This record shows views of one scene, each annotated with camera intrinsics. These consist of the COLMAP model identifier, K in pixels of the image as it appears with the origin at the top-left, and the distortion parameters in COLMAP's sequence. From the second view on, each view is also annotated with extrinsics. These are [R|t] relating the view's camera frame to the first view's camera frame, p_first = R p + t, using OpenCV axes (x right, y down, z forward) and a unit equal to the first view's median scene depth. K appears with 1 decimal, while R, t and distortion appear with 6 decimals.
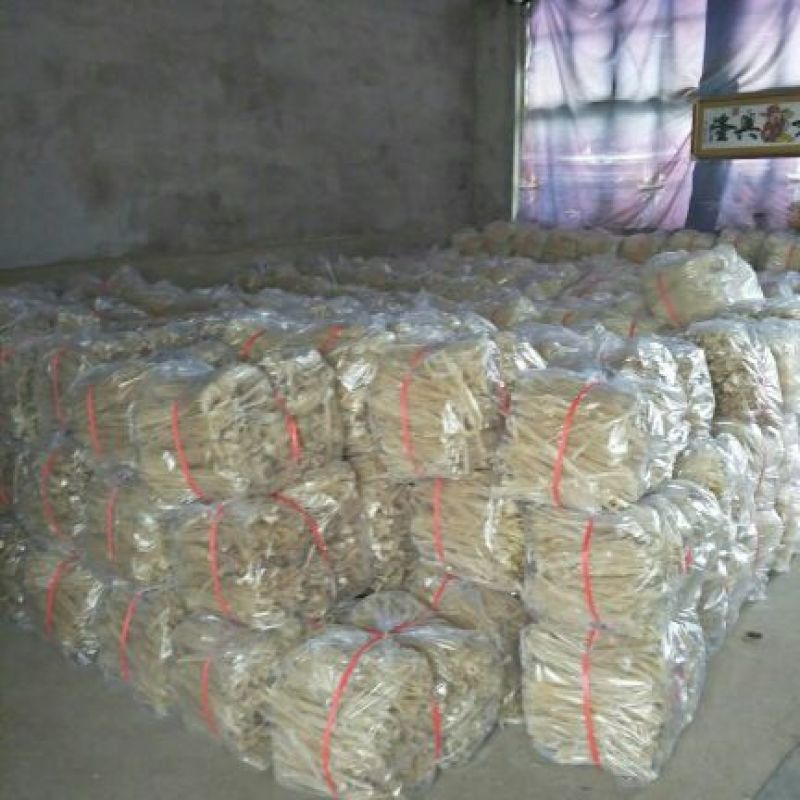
lens RADIAL K [[845.9, 0, 402.1], [0, 845.9, 406.8], [0, 0, 1]] dist [0.115296, -0.243372]
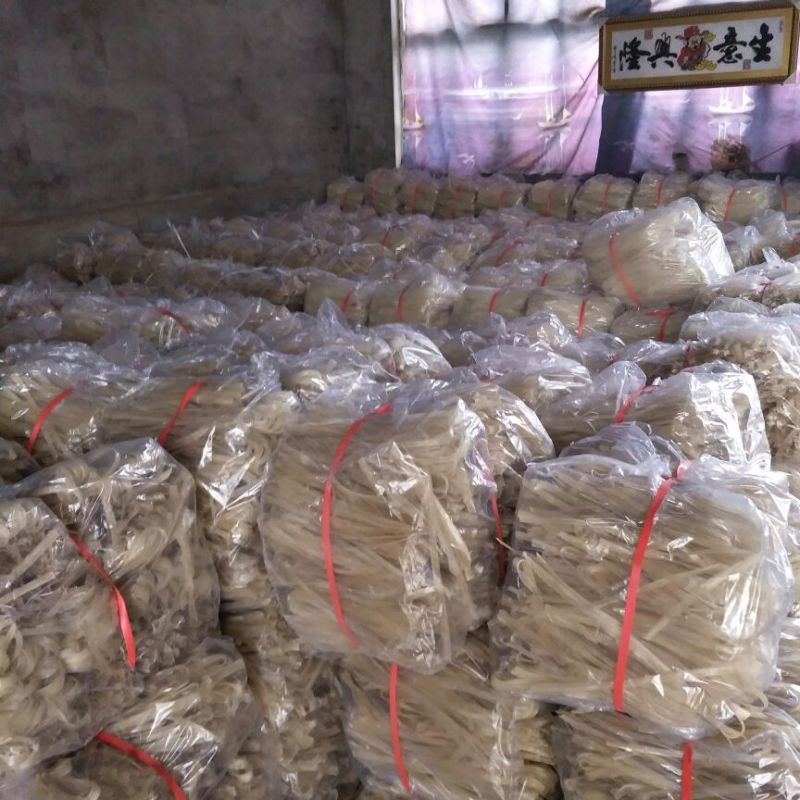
lens RADIAL K [[845.9, 0, 402.1], [0, 845.9, 406.8], [0, 0, 1]] dist [0.115296, -0.243372]
pose [[0.986887, -0.069386, 0.145736, -0.013397], [0.059718, 0.995779, 0.069699, -0.068905], [-0.149957, -0.060082, 0.986865, 0.244783]]
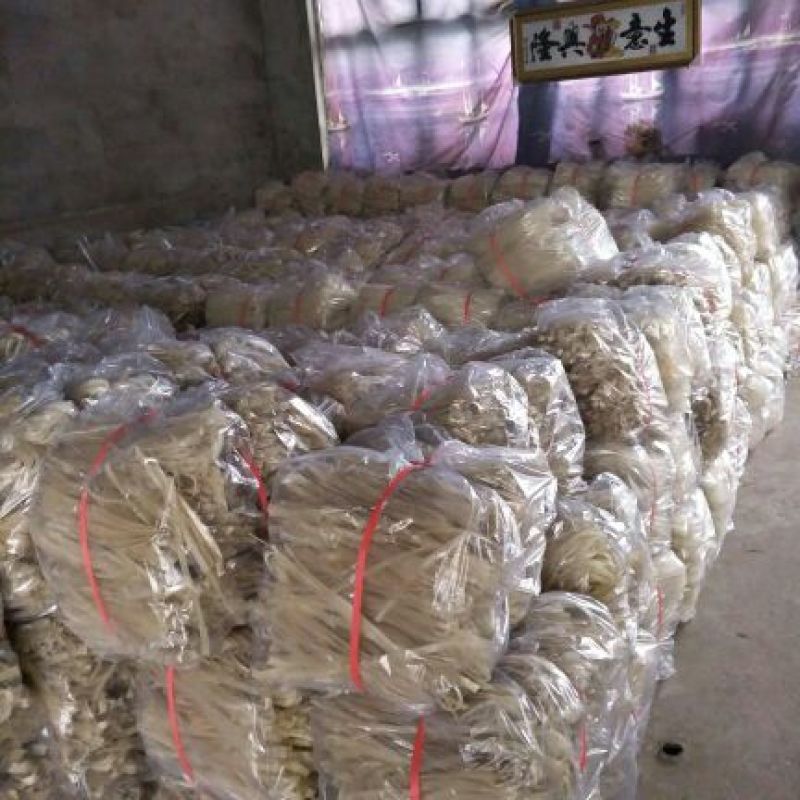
lens RADIAL K [[851.8, 0, 400.0], [0, 851.8, 400.0], [0, 0, 1]] dist [0.141258, -0.363244]
pose [[0.979751, -0.125664, 0.155876, 0.072589], [0.117161, 0.991136, 0.062627, -0.060655], [-0.162364, -0.043096, 0.985789, 0.218515]]
